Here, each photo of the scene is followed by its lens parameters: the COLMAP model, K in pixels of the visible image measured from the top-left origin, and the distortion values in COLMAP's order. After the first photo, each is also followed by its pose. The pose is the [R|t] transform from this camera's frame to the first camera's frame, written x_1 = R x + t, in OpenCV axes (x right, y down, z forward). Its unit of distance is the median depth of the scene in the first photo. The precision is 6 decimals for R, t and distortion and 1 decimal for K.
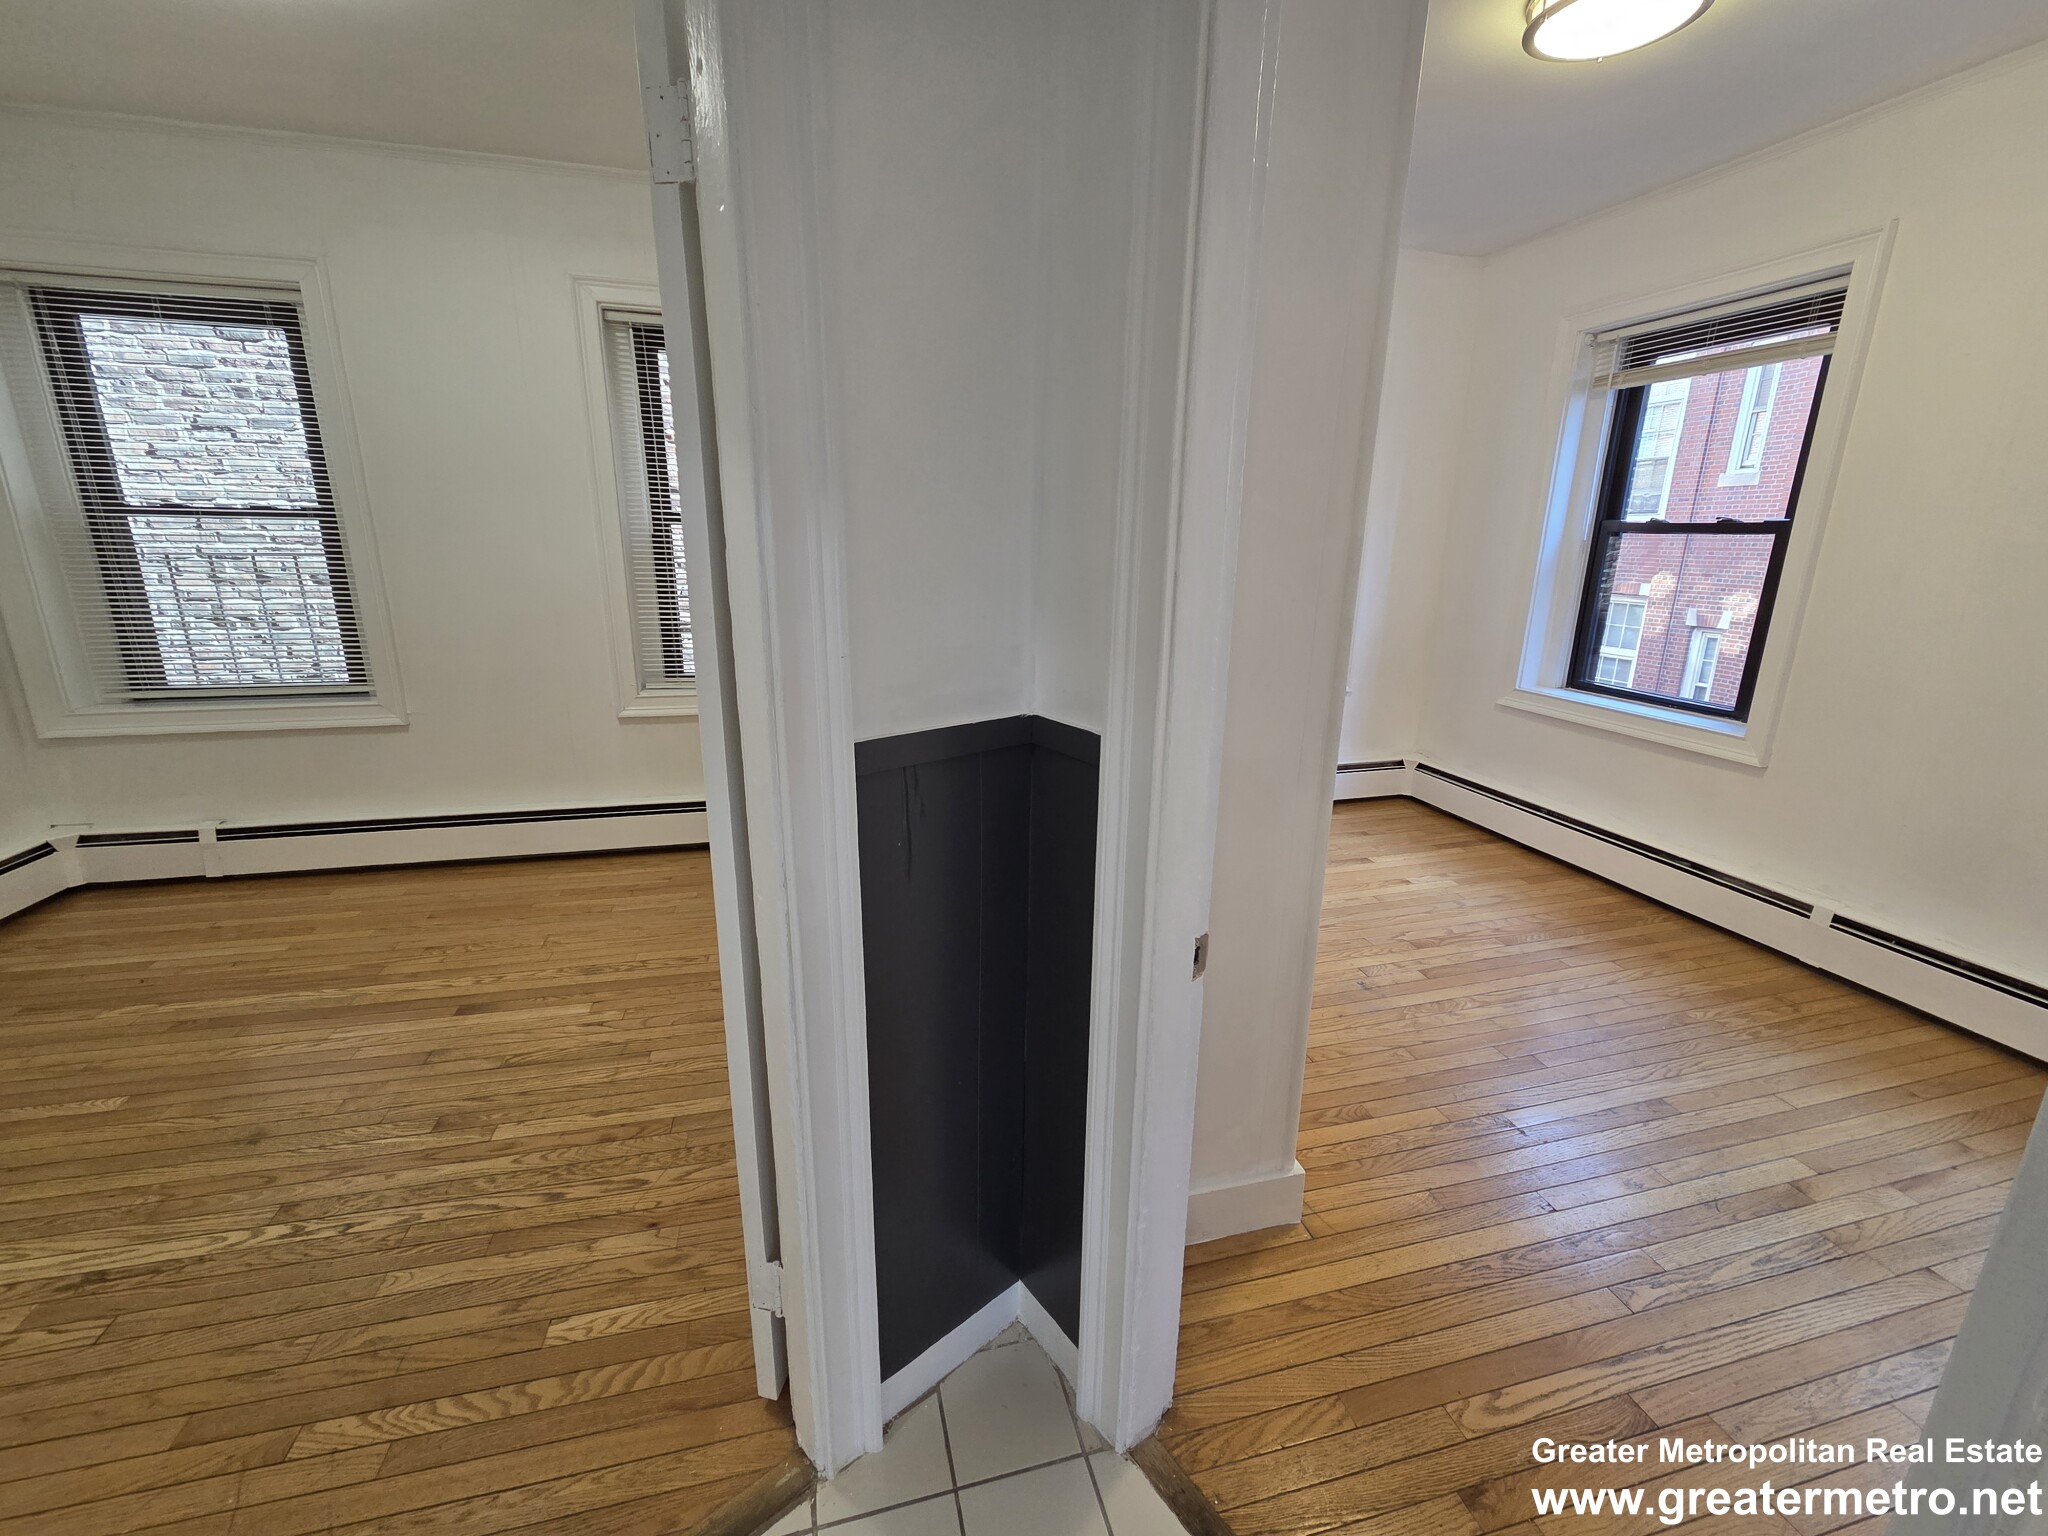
lens RADIAL K [[838.8, 0, 1021.6], [0, 838.8, 757.9], [0, 0, 1]] dist [0.007522, -0.001914]
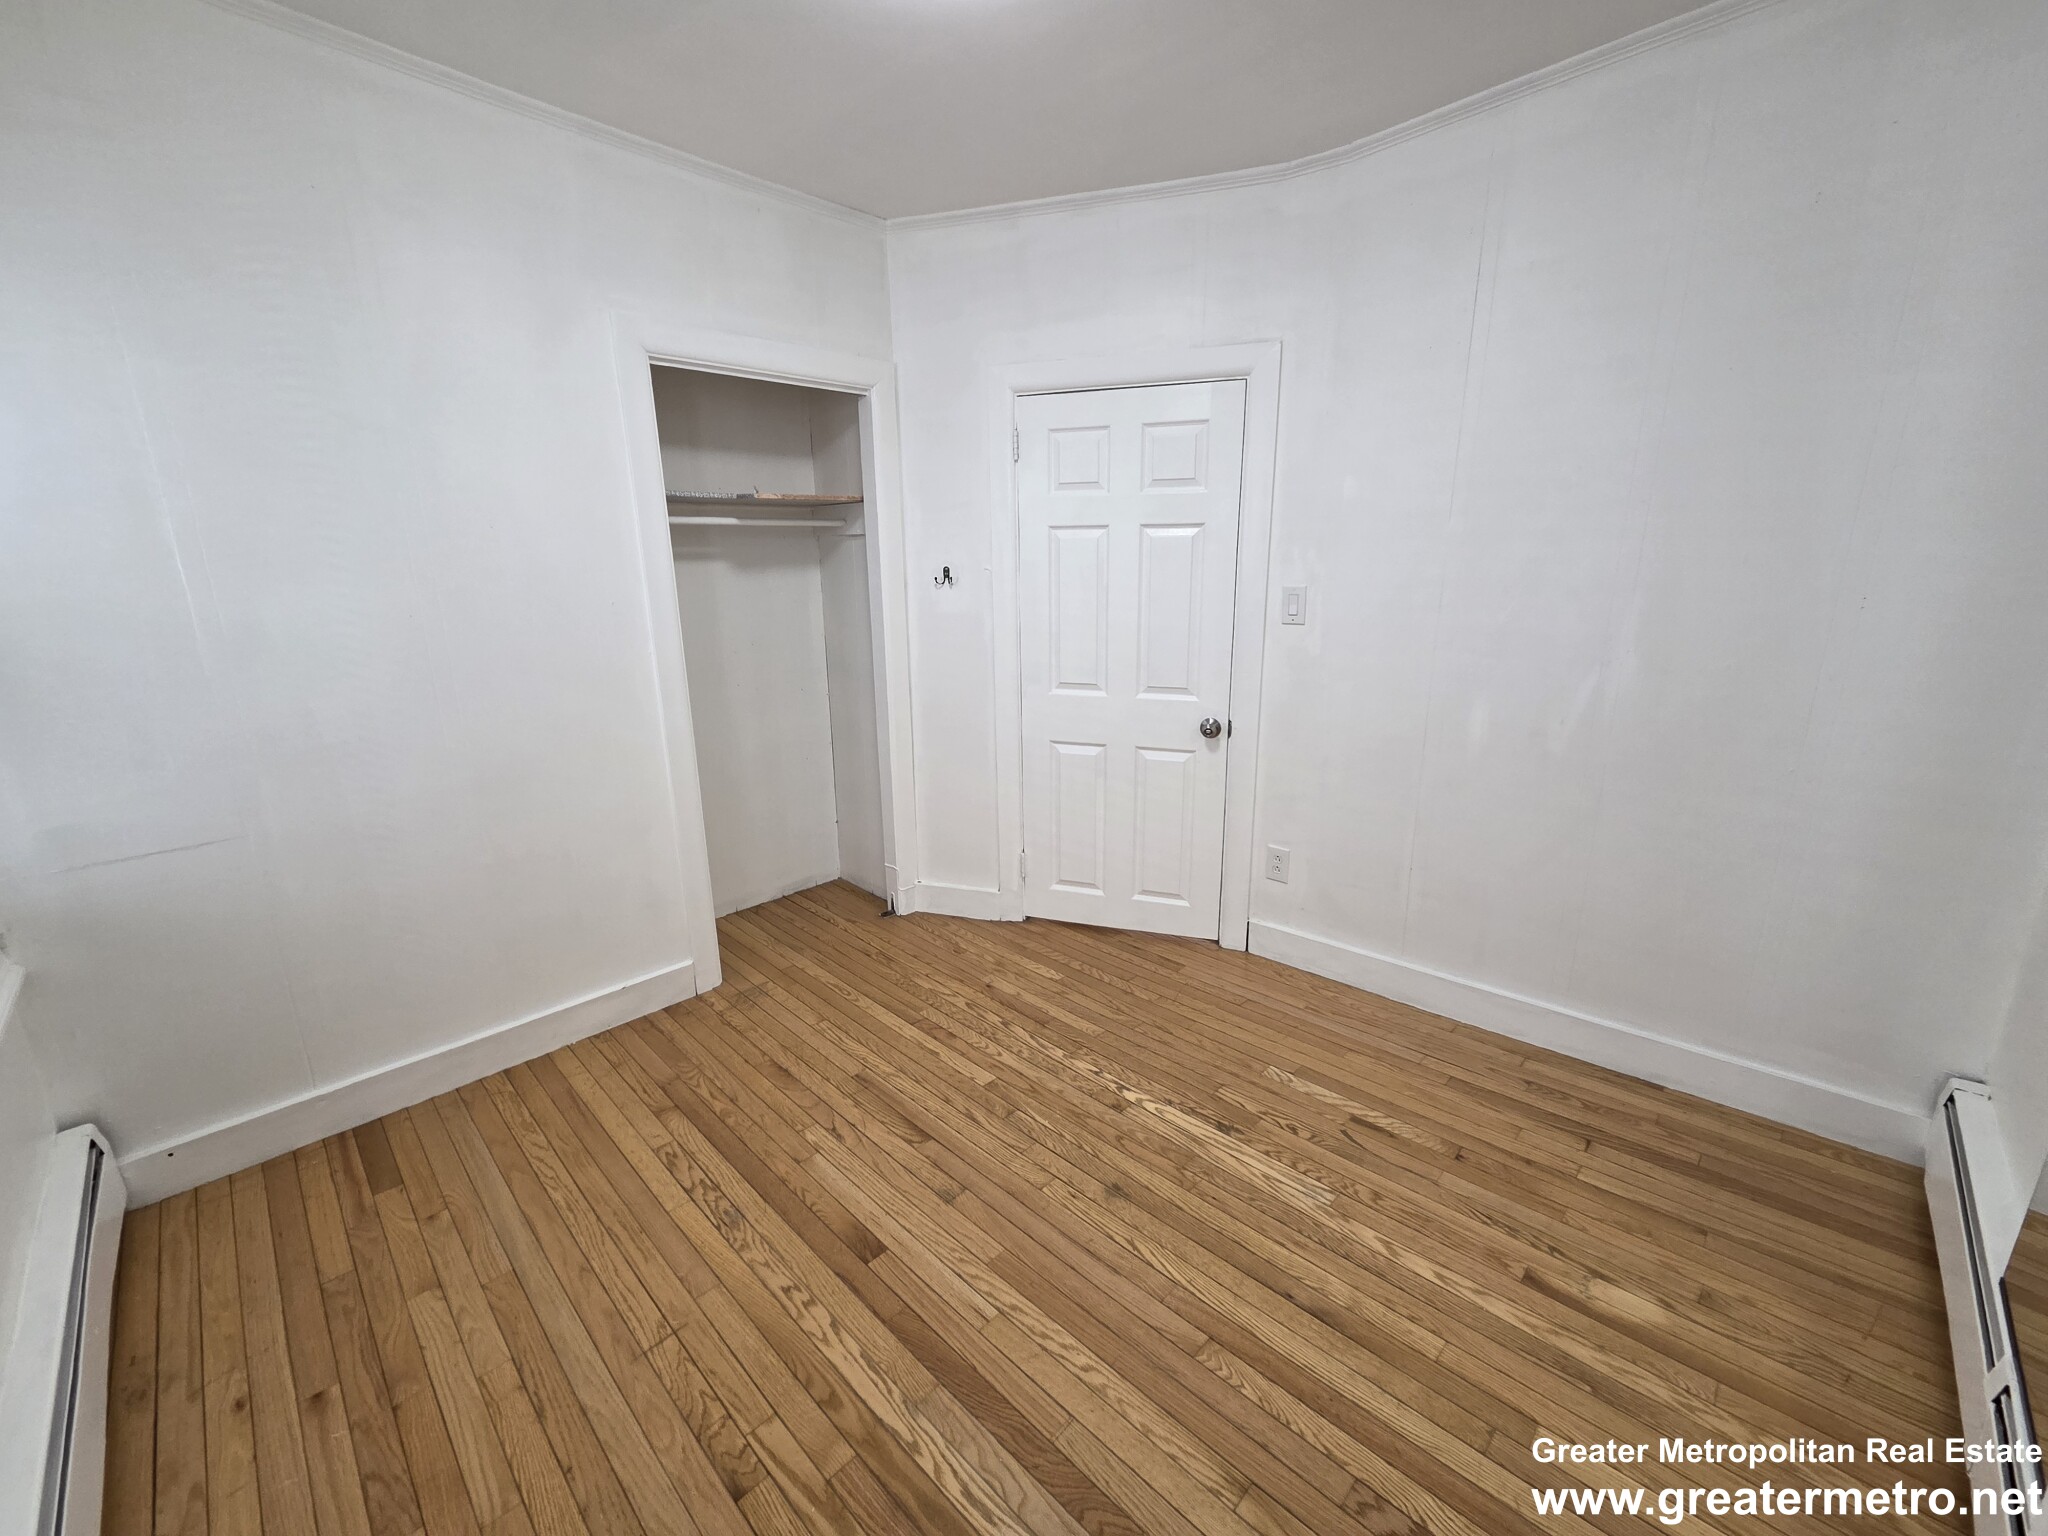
lens RADIAL K [[838.8, 0, 1022.6], [0, 838.8, 758.9], [0, 0, 1]] dist [0.007522, -0.001914]
pose [[-0.516782, -0.217488, 0.828031, -1.288127], [0.225187, 0.898604, 0.376566, -0.339903], [-0.825971, 0.381065, -0.415406, 1.074736]]
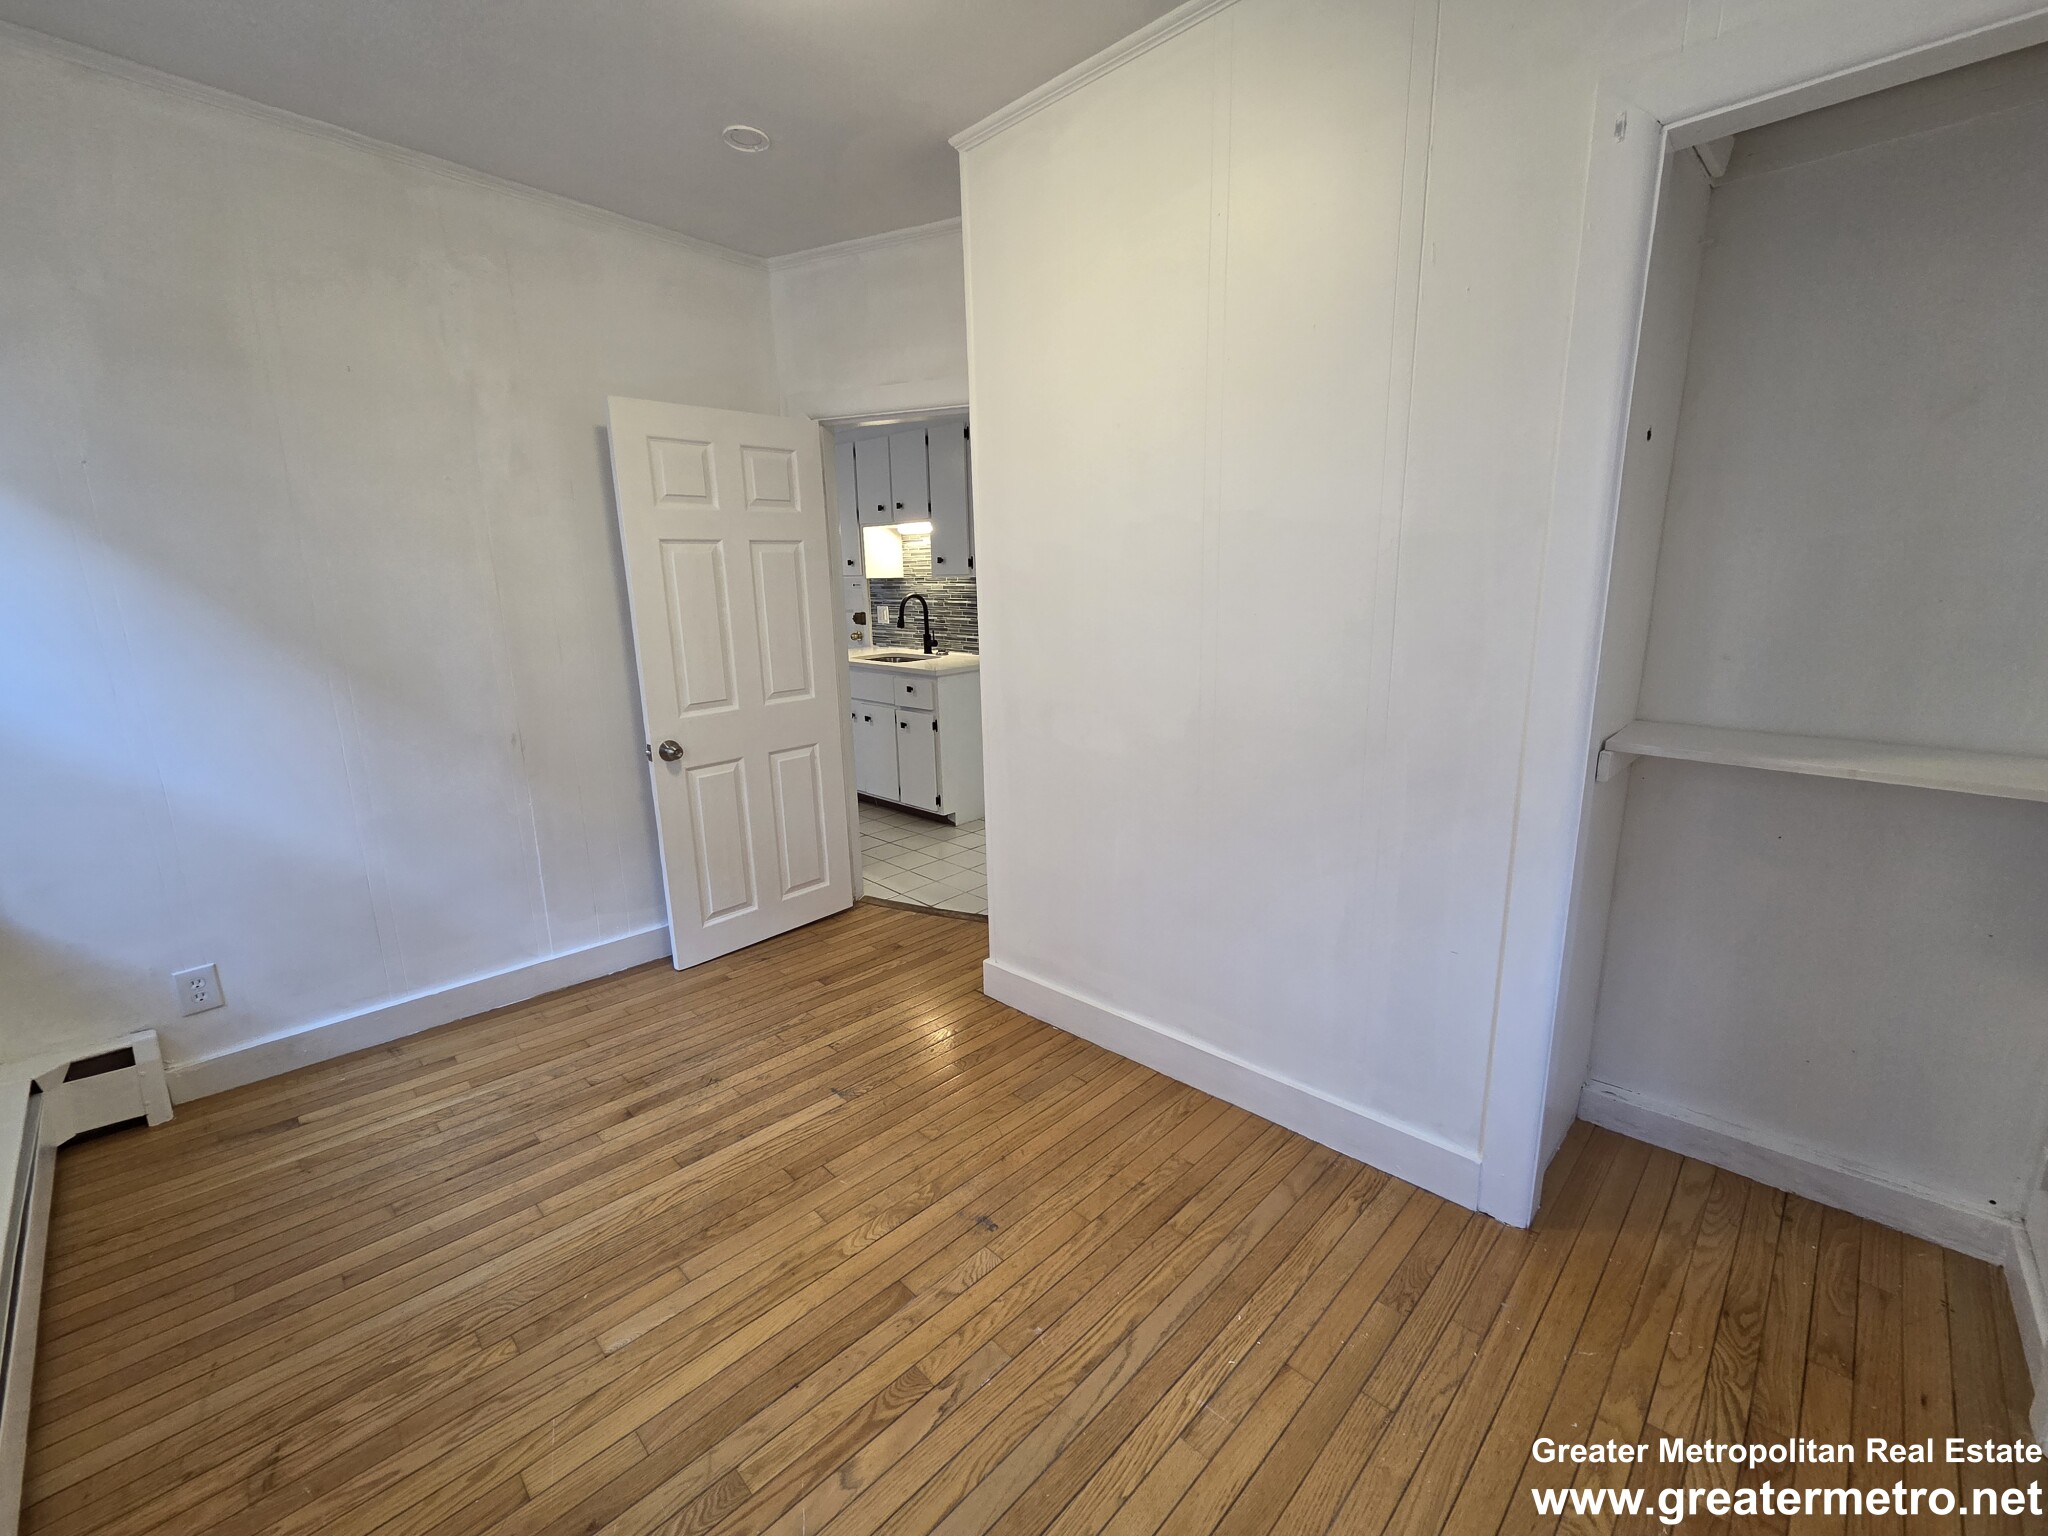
lens RADIAL K [[838.8, 0, 1012.9], [0, 838.8, 759.3], [0, 0, 1]] dist [0.007522, -0.001914]
pose [[-0.860441, 0.120105, -0.495193, 0.770026], [-0.116964, 0.899320, 0.421359, -0.403168], [0.495944, 0.420474, -0.759764, 1.545025]]
